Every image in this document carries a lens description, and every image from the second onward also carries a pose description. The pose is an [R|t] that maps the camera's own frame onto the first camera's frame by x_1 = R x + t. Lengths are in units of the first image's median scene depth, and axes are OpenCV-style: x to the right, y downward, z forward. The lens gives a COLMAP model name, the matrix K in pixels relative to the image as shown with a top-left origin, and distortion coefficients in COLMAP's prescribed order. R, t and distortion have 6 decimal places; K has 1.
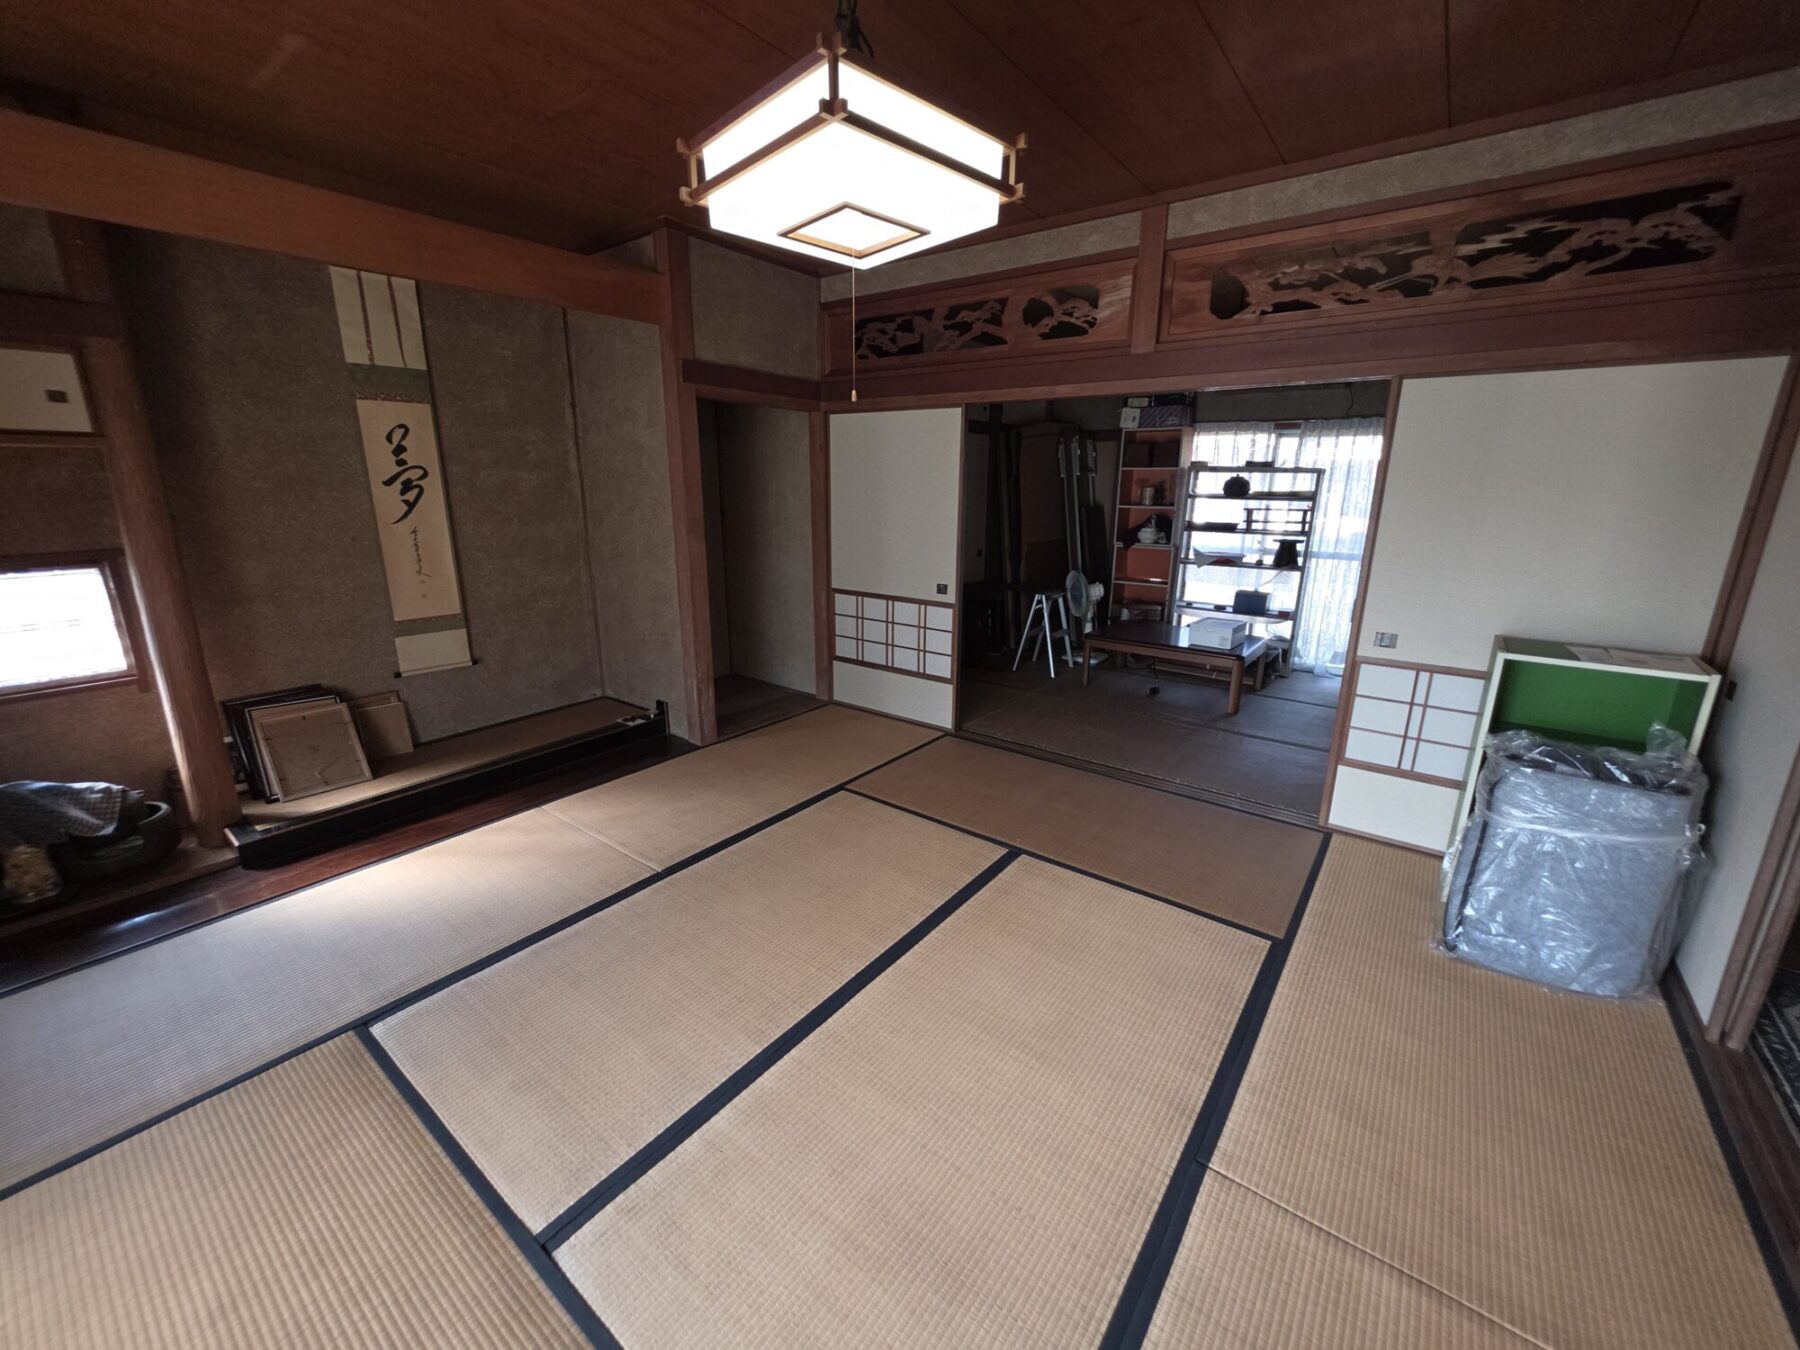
lens RADIAL K [[717.2, 0, 910.2], [0, 717.2, 672.5], [0, 0, 1]] dist [-0.003026, 0.001370]
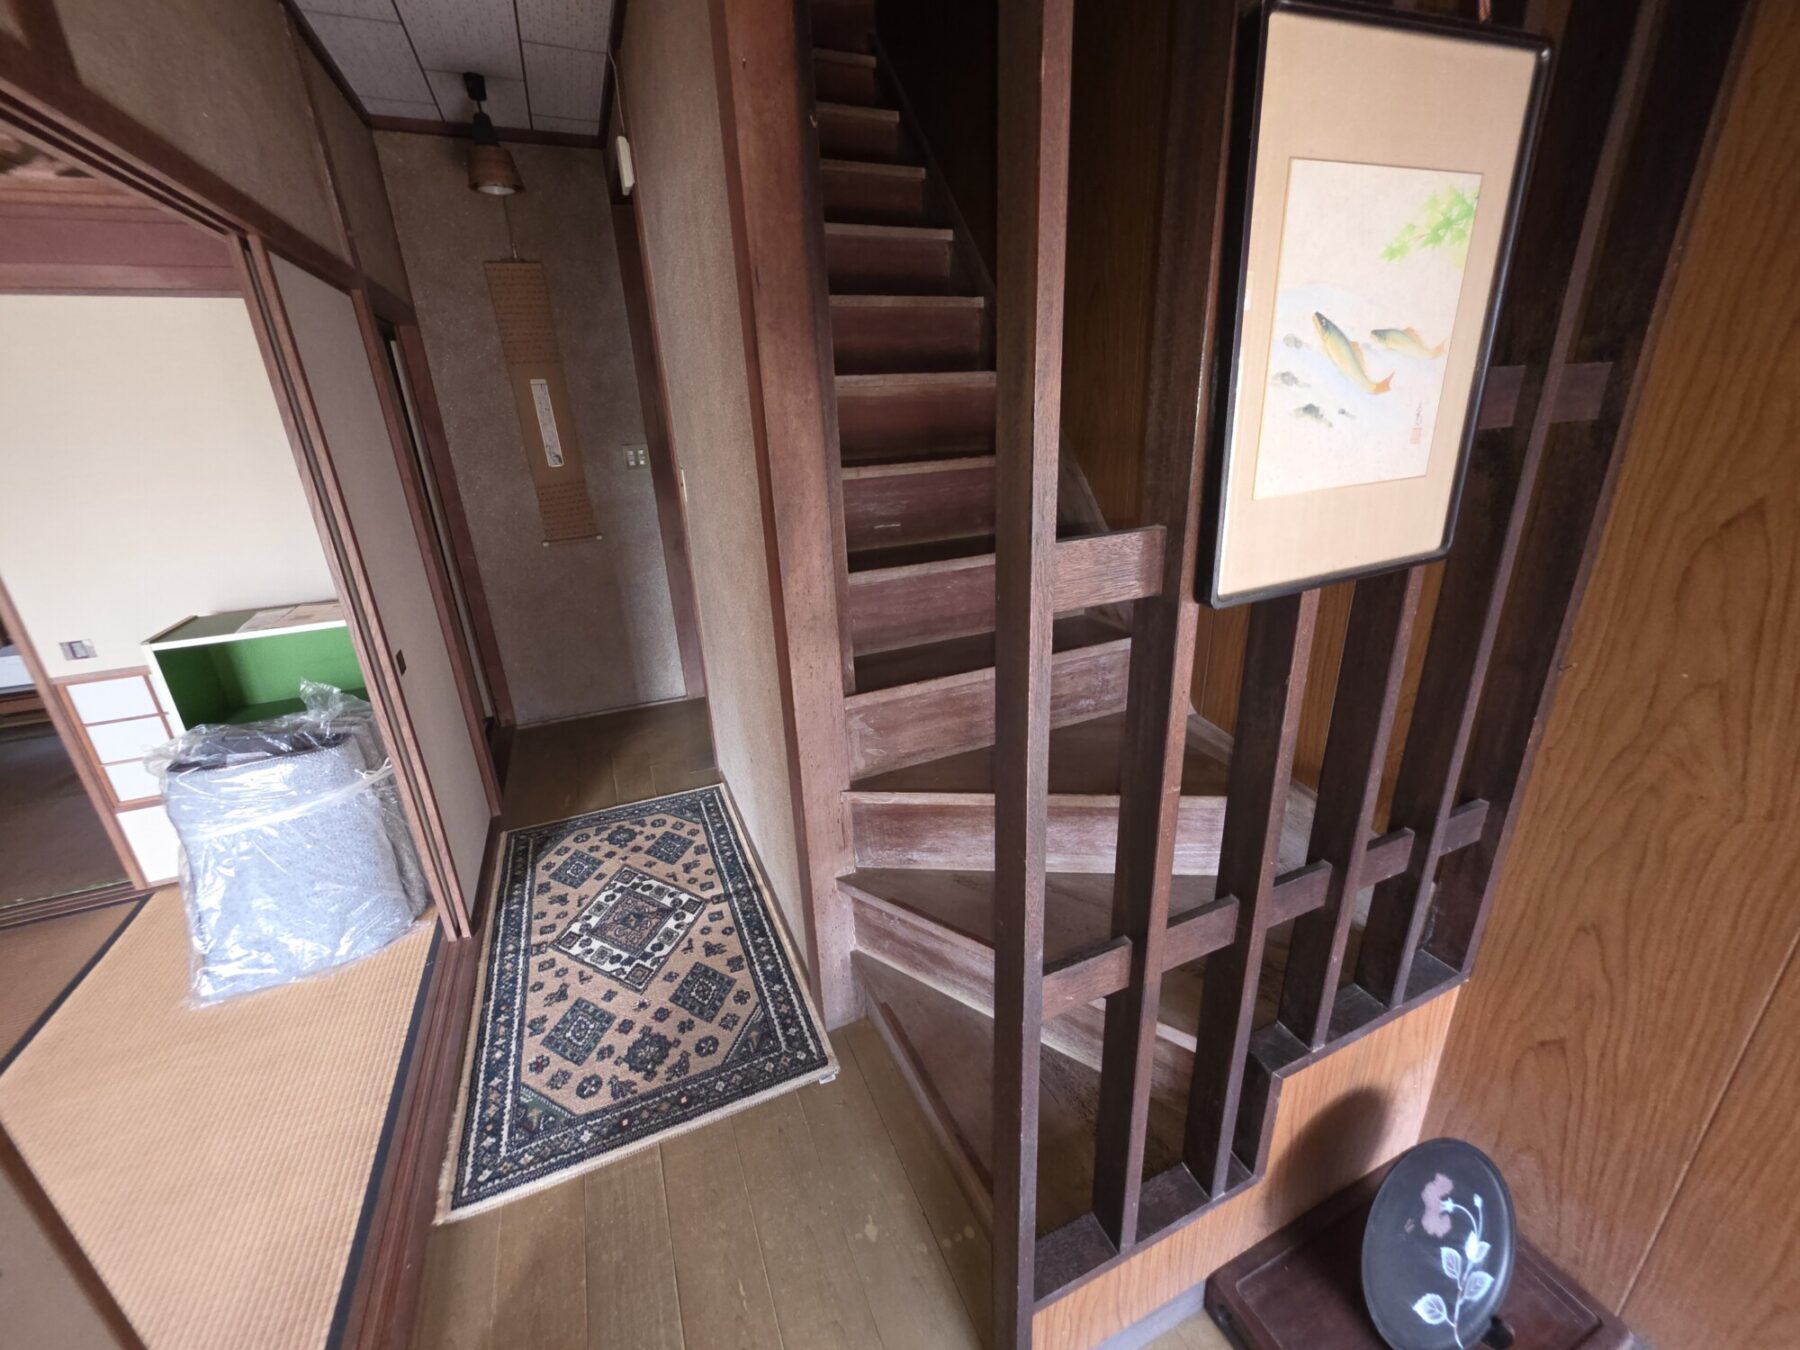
lens RADIAL K [[717.2, 0, 906.9], [0, 717.2, 664.4], [0, 0, 1]] dist [-0.003026, 0.001370]
pose [[0.495001, -0.326021, 0.805409, 0.496030], [0.264851, 0.939440, 0.217499, 0.042014], [-0.827544, 0.105651, 0.551371, -0.167539]]
